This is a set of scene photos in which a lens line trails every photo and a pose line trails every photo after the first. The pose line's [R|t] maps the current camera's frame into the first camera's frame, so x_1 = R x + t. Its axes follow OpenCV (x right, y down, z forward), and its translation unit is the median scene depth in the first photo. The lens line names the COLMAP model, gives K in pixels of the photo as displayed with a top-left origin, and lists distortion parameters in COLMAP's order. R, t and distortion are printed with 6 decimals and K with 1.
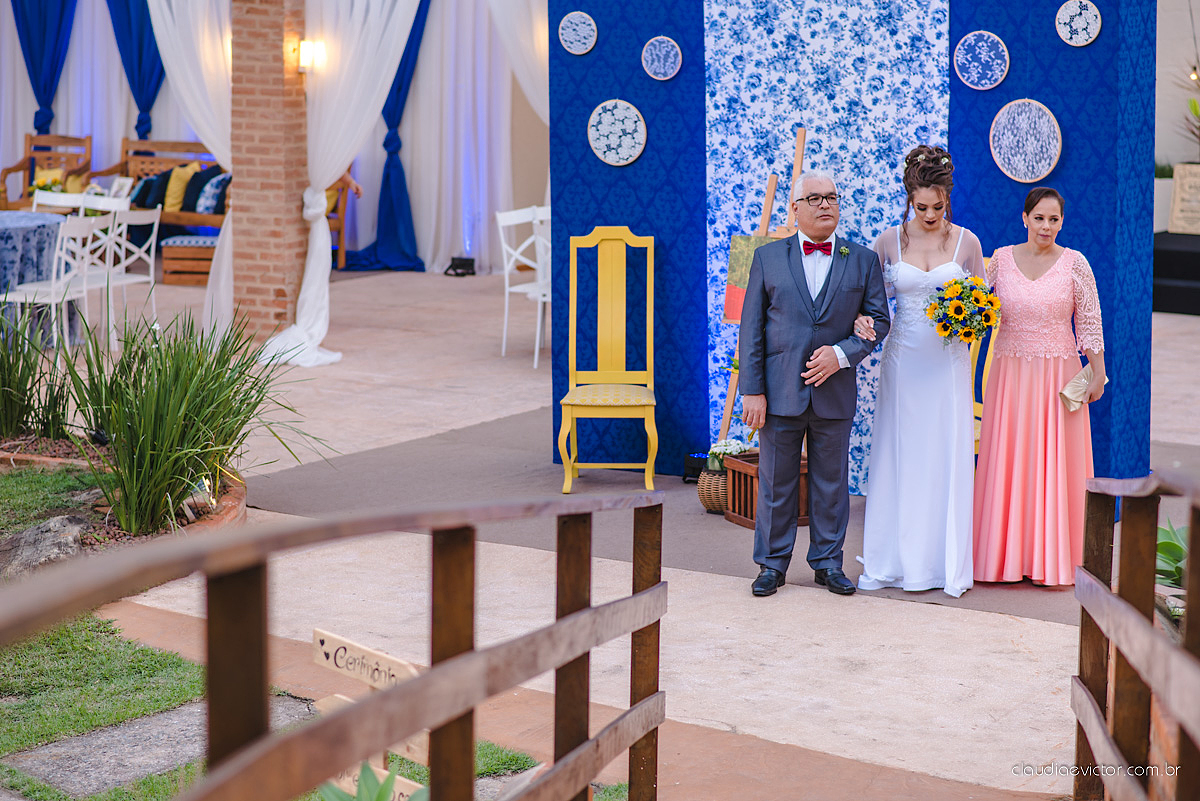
lens RADIAL K [[2760.9, 0, 600.0], [0, 2760.9, 400.5], [0, 0, 1]] dist [-0.113741, 0.078474]
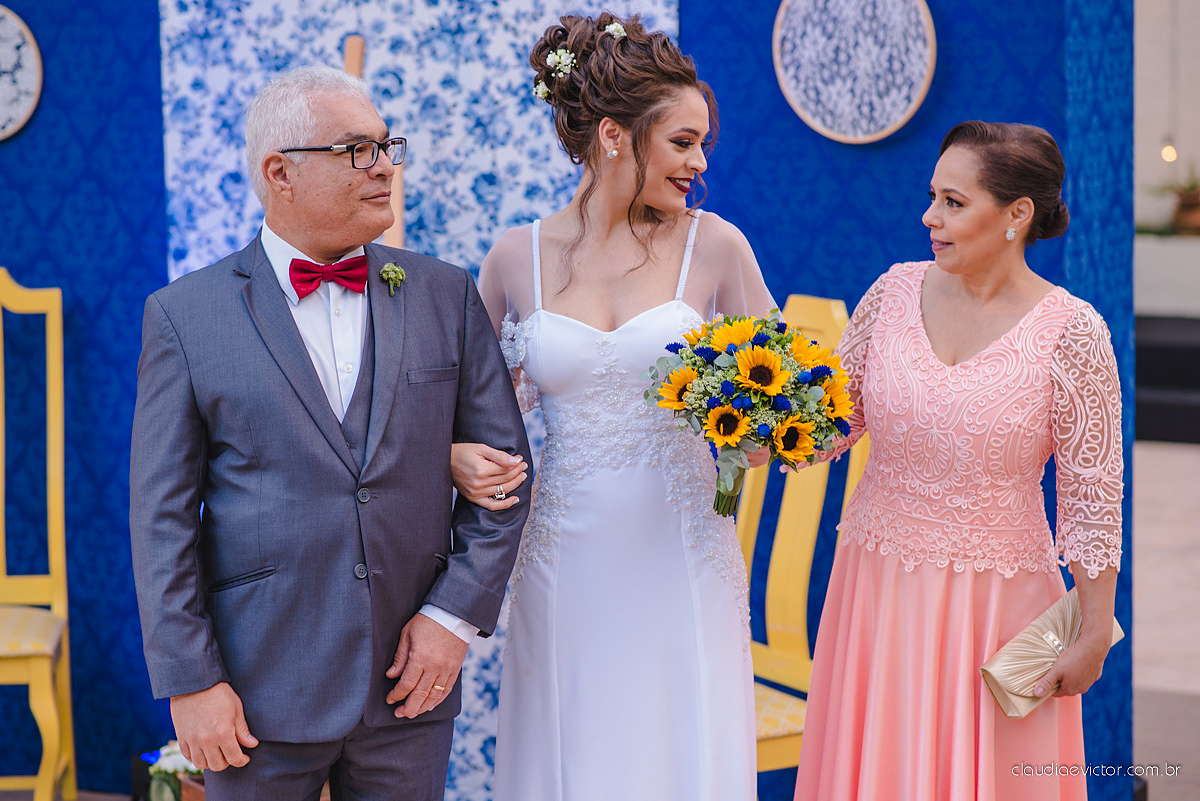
lens RADIAL K [[2760.9, 0, 600.0], [0, 2760.9, 400.5], [0, 0, 1]] dist [-0.113741, 0.078474]
pose [[0.996252, -0.015618, 0.085082, 0.073329], [0.019469, 0.998814, -0.044623, -0.018591], [-0.084285, 0.046112, 0.995374, 0.546635]]
